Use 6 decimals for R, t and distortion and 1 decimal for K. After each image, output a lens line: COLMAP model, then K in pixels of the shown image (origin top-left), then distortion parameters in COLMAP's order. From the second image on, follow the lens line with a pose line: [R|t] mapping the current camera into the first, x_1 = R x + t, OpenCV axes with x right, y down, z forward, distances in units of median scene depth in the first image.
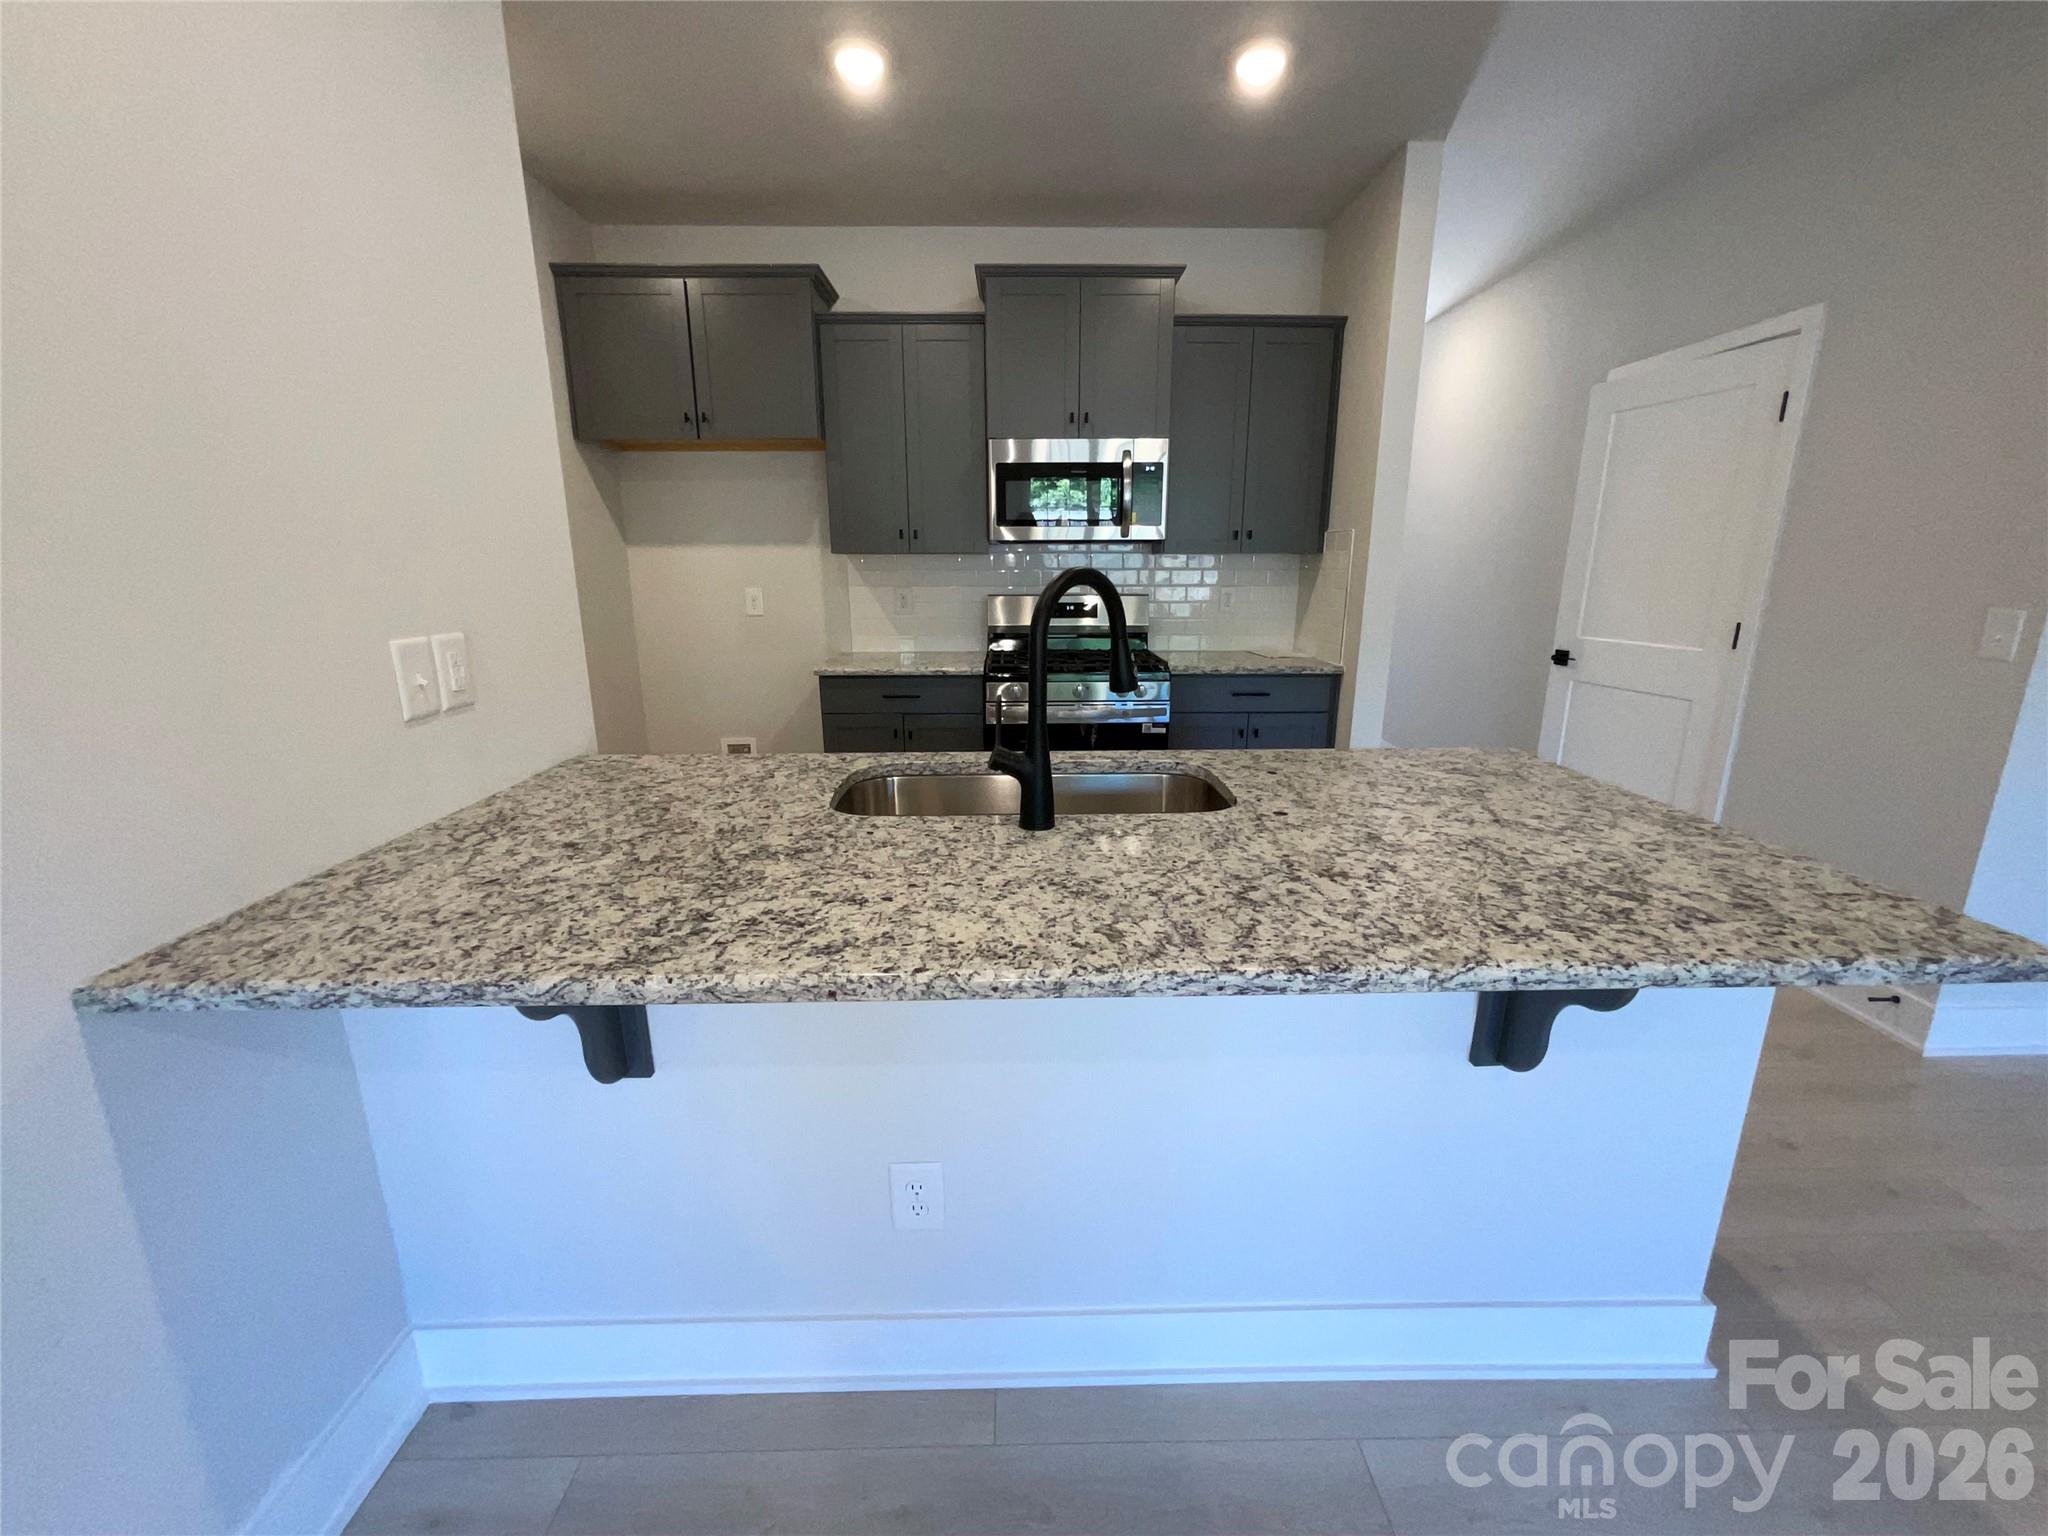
lens RADIAL K [[837.9, 0, 1021.1], [0, 837.9, 769.9], [0, 0, 1]] dist [0.000113, -0.000123]
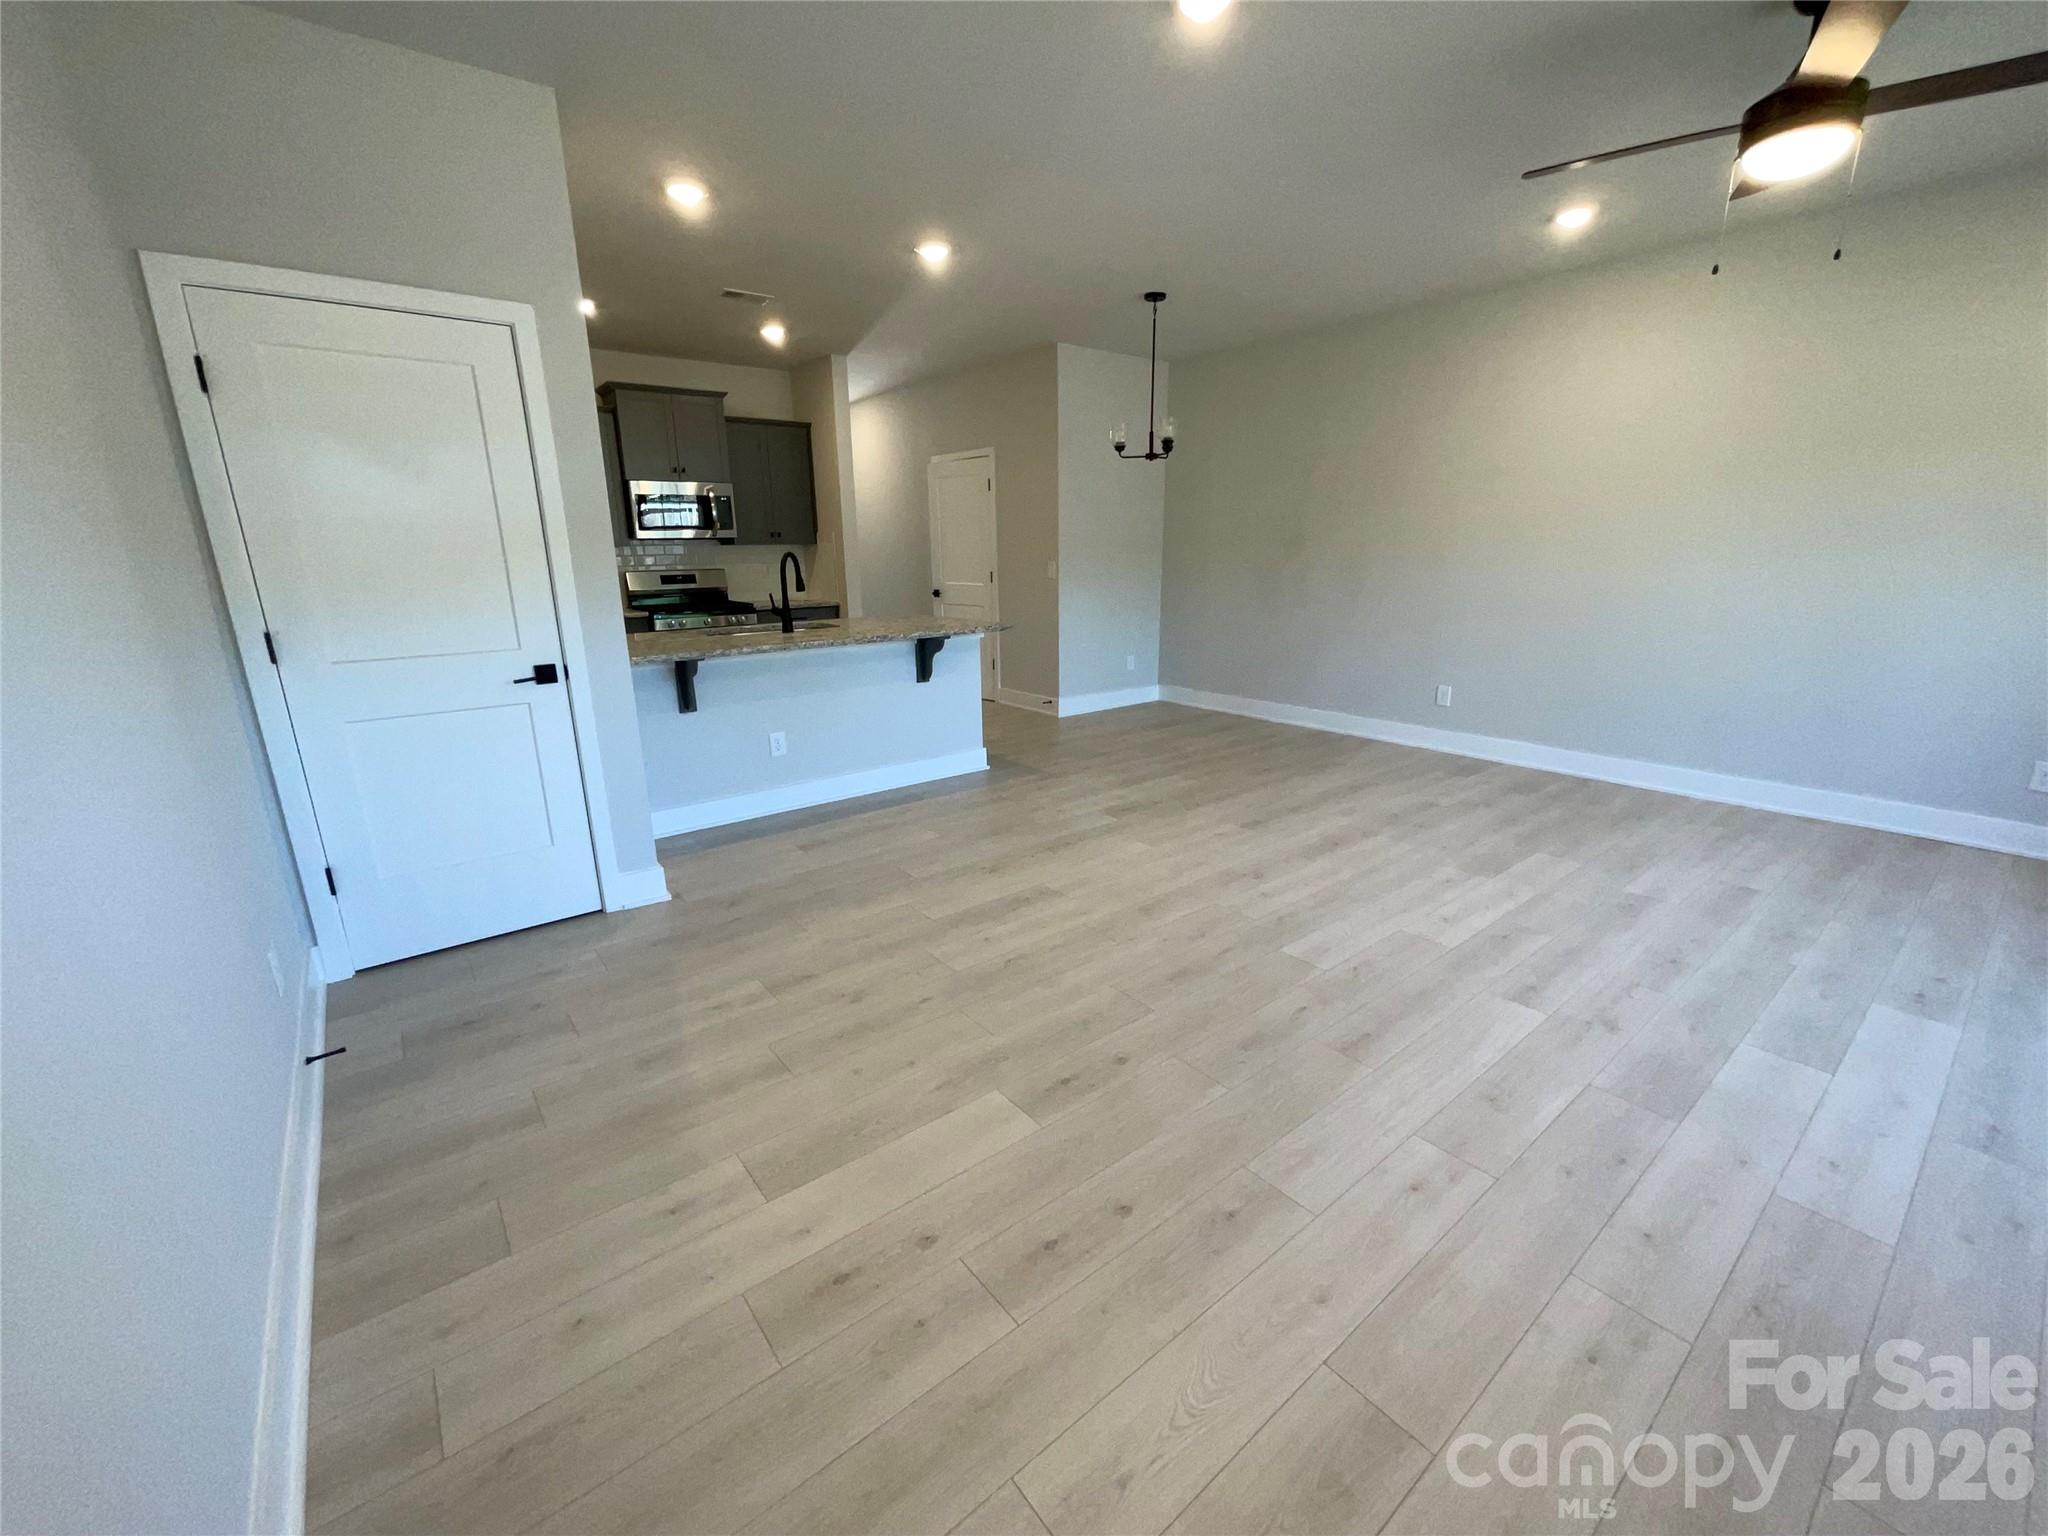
lens RADIAL K [[837.9, 0, 1021.1], [0, 837.9, 769.9], [0, 0, 1]] dist [0.000113, -0.000123]
pose [[0.797071, -0.166422, 0.580501, -0.495827], [0.157505, 0.985296, 0.066207, 0.208532], [-0.582984, 0.038660, 0.811563, -0.853270]]
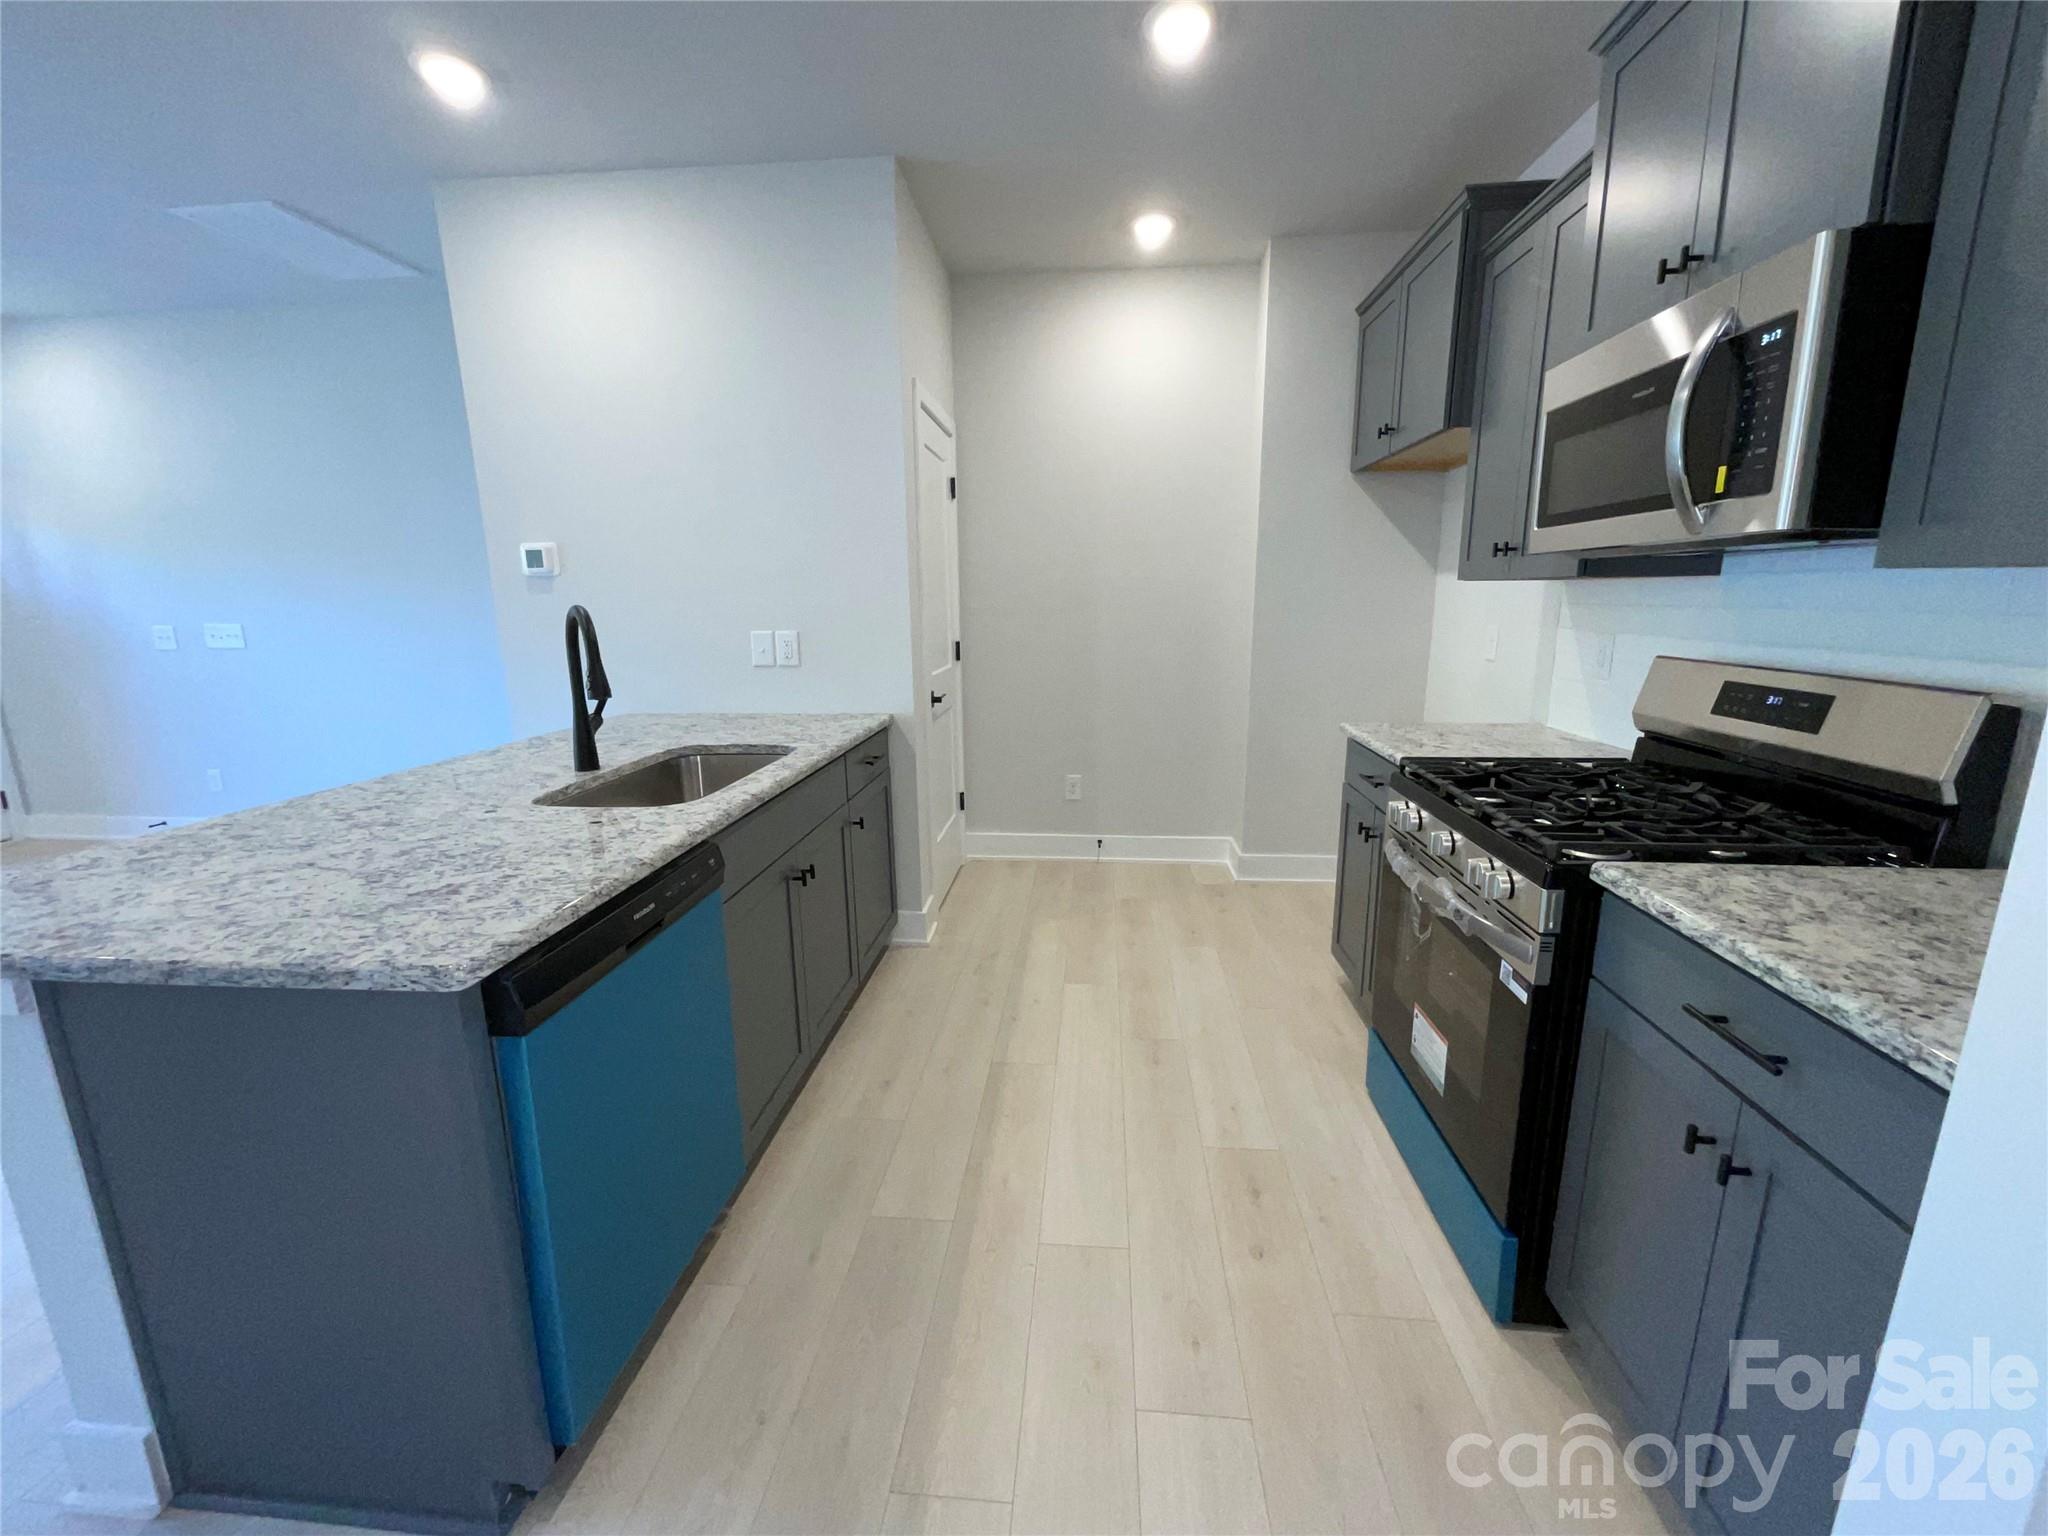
lens RADIAL K [[817.5, 0, 1020.4], [0, 817.5, 763.1], [0, 0, 1]] dist [0.000360, 0.000038]
pose [[-0.139660, 0.204011, -0.968955, 0.586110], [-0.228991, 0.945366, 0.232050, -0.197918], [0.963358, 0.254290, -0.085313, 0.781663]]
